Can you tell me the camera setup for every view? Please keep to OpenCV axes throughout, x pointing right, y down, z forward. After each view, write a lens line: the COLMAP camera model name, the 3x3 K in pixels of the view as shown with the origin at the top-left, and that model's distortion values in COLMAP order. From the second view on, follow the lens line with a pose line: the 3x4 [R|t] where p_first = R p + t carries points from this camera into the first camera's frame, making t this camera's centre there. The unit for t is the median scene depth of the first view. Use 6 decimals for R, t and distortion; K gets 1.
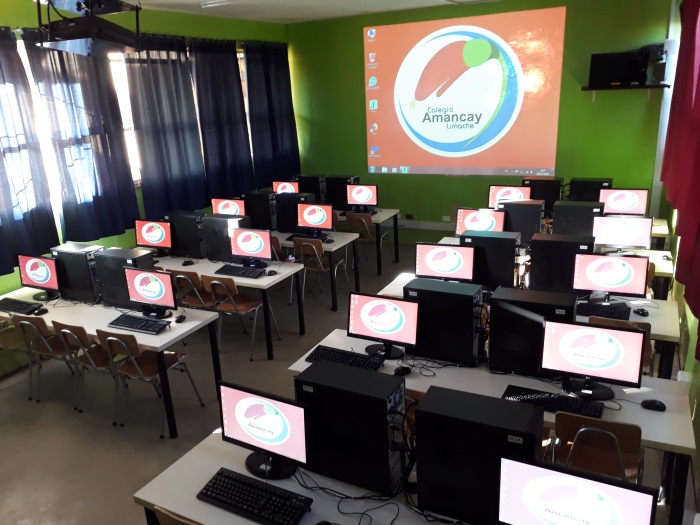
lens RADIAL K [[576.4, 0, 342.3], [0, 576.4, 269.6], [0, 0, 1]] dist [0.097801, -0.102382]
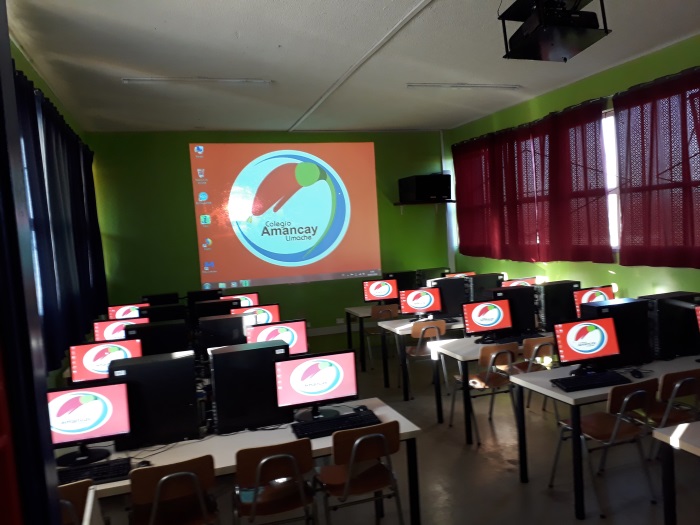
lens RADIAL K [[576.4, 0, 347.2], [0, 576.4, 261.9], [0, 0, 1]] dist [0.097801, -0.102382]
pose [[0.705021, -0.027695, 0.708645, -0.490678], [0.243174, 0.948099, -0.204877, 0.030672], [-0.666192, 0.316767, 0.675165, 0.257283]]
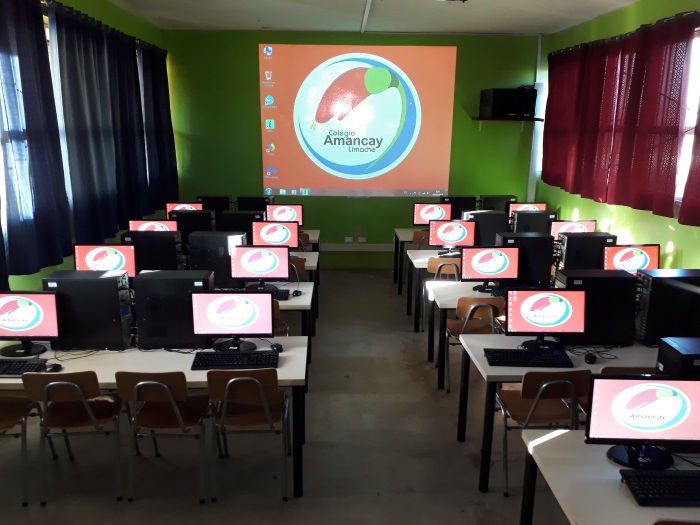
lens RADIAL K [[576.4, 0, 348.8], [0, 576.4, 267.0], [0, 0, 1]] dist [0.097801, -0.102382]
pose [[0.877471, -0.056536, 0.476286, -0.326924], [0.094218, 0.993998, -0.055590, 0.015553], [-0.470285, 0.093653, 0.877531, 0.135094]]
